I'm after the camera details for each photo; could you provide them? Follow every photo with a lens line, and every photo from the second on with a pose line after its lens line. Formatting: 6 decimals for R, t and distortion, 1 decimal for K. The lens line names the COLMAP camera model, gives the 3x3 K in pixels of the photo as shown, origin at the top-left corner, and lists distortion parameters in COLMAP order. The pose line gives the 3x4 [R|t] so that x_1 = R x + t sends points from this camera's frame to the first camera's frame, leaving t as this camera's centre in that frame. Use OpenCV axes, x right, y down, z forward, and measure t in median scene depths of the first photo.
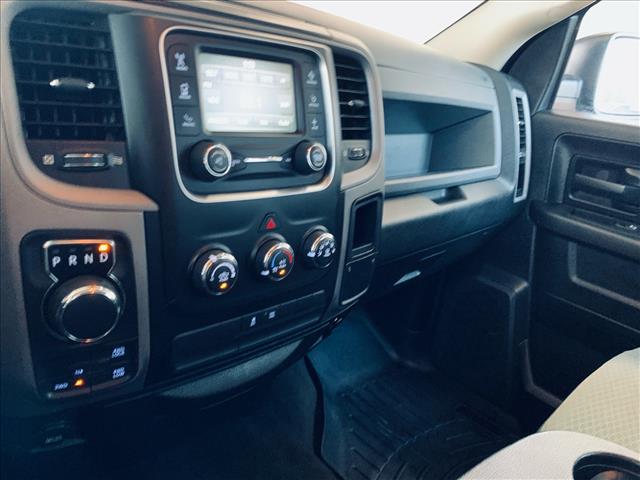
lens RADIAL K [[491.0, 0, 314.5], [0, 491.0, 246.5], [0, 0, 1]] dist [0.015774, -0.023334]
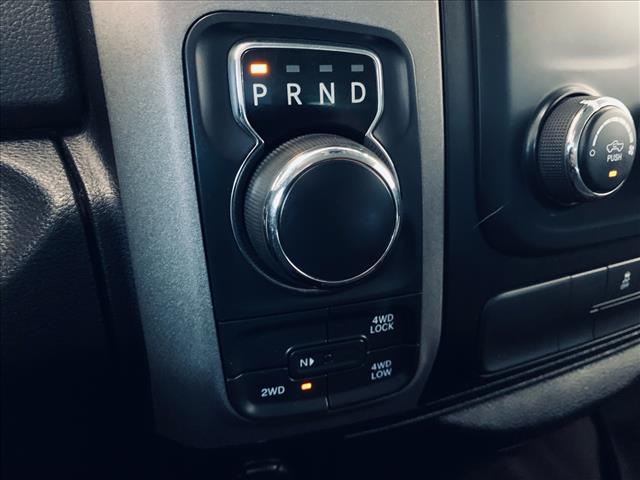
lens RADIAL K [[491.0, 0, 324.9], [0, 491.0, 244.0], [0, 0, 1]] dist [0.015774, -0.023334]
pose [[0.945715, -0.038155, -0.322748, -0.253325], [0.026094, 0.998793, -0.041615, 0.134219], [0.323946, 0.030934, 0.945570, 0.463917]]
